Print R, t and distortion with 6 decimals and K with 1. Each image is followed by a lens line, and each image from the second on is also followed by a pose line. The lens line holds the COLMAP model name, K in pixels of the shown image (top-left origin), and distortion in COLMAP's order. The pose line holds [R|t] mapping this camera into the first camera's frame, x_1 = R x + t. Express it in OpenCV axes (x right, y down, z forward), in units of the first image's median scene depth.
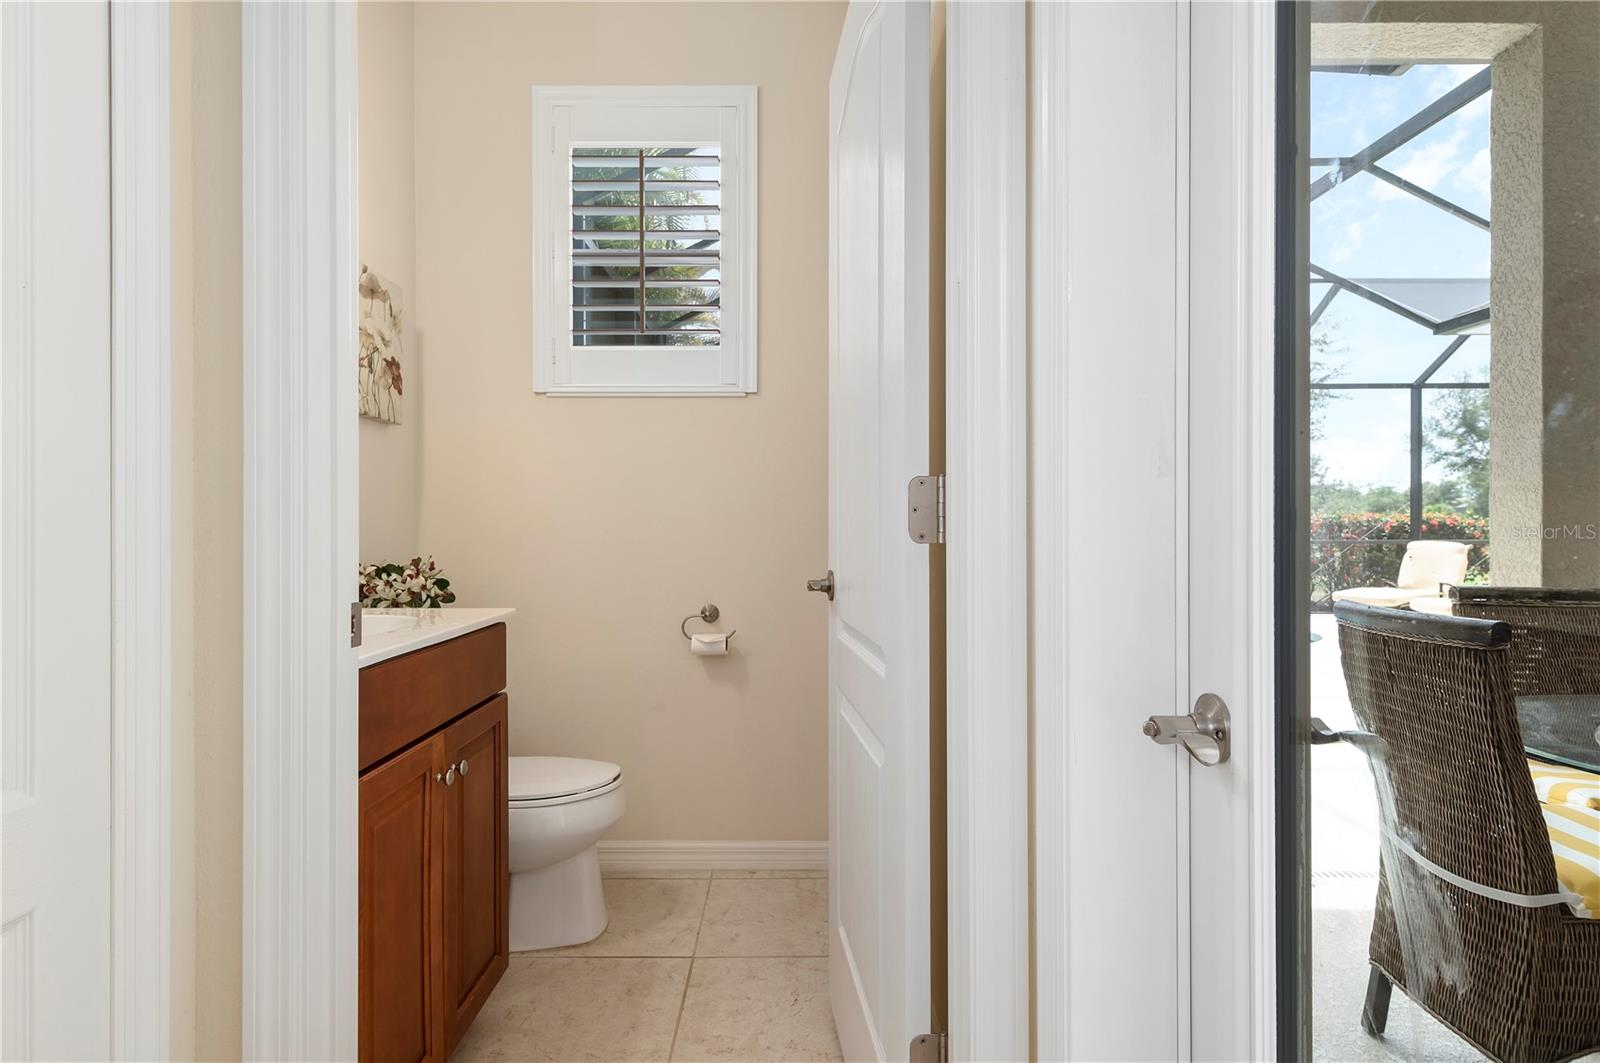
lens RADIAL K [[835.4, 0, 797.6], [0, 835.4, 532.4], [0, 0, 1]] dist [-0.000904, -0.000158]
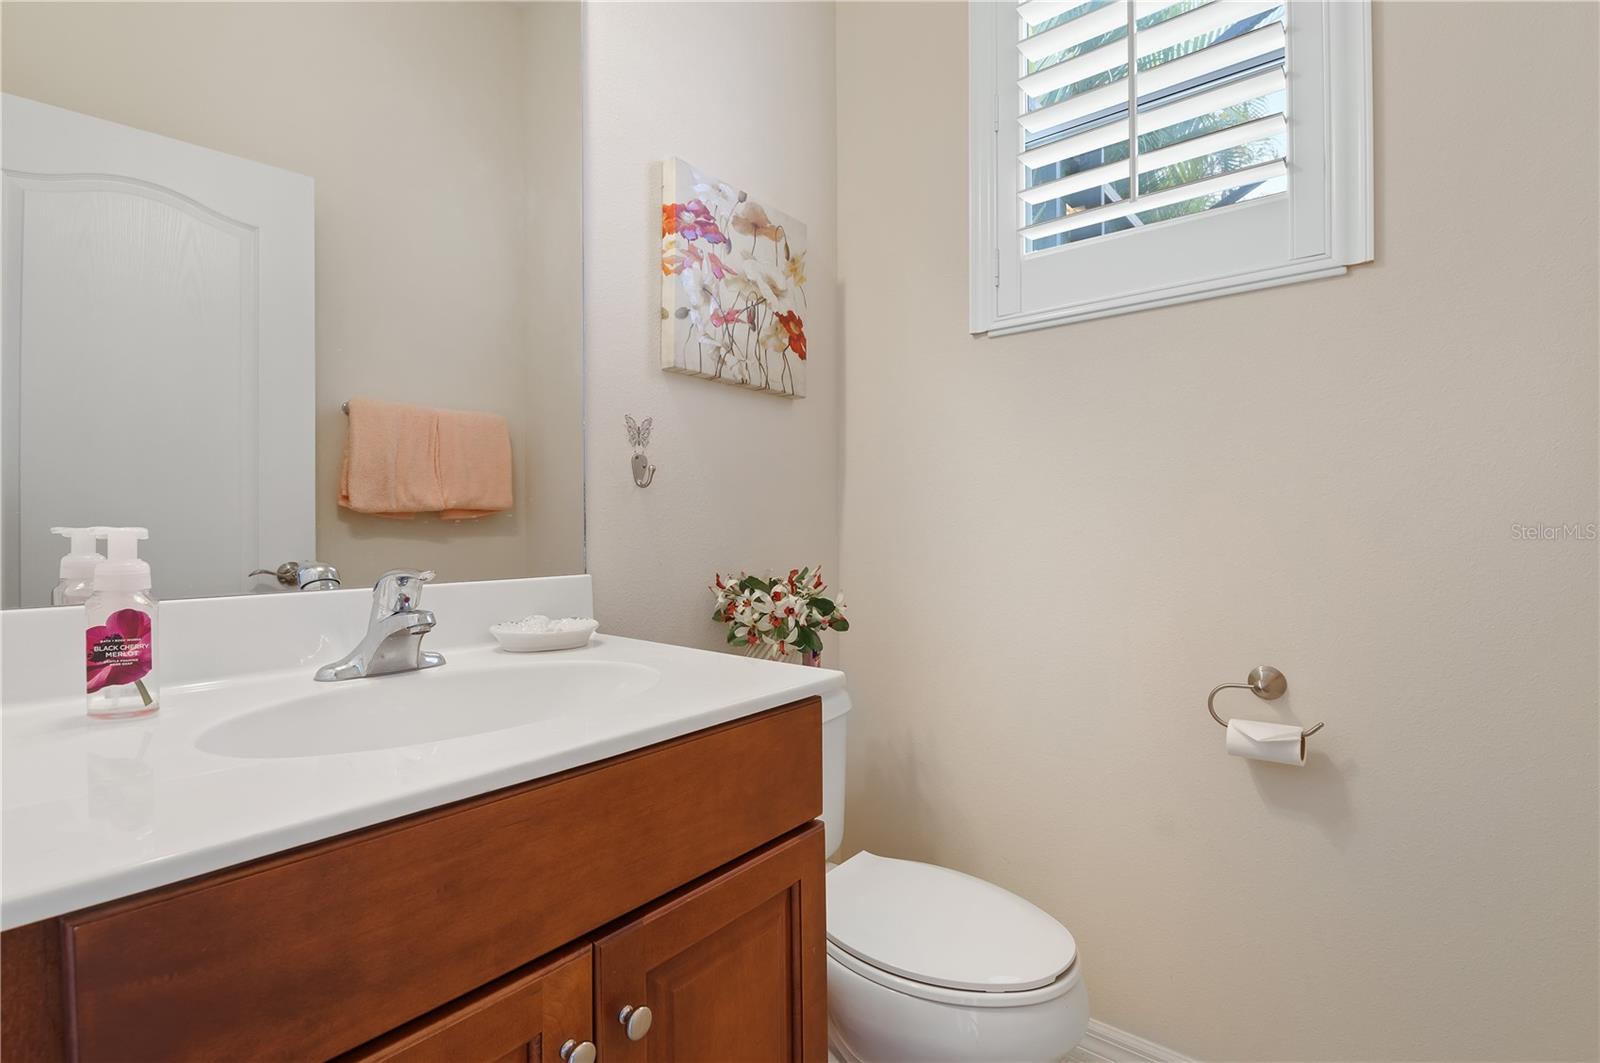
lens RADIAL K [[733.3, 0, 792.9], [0, 733.3, 535.7], [0, 0, 1]] dist [-0.013242, -0.001139]
pose [[0.767633, 0.000614, -0.640889, -0.042308], [0.000884, 0.999998, 0.002017, 0.000056], [0.640889, -0.002115, 0.767631, 0.488709]]
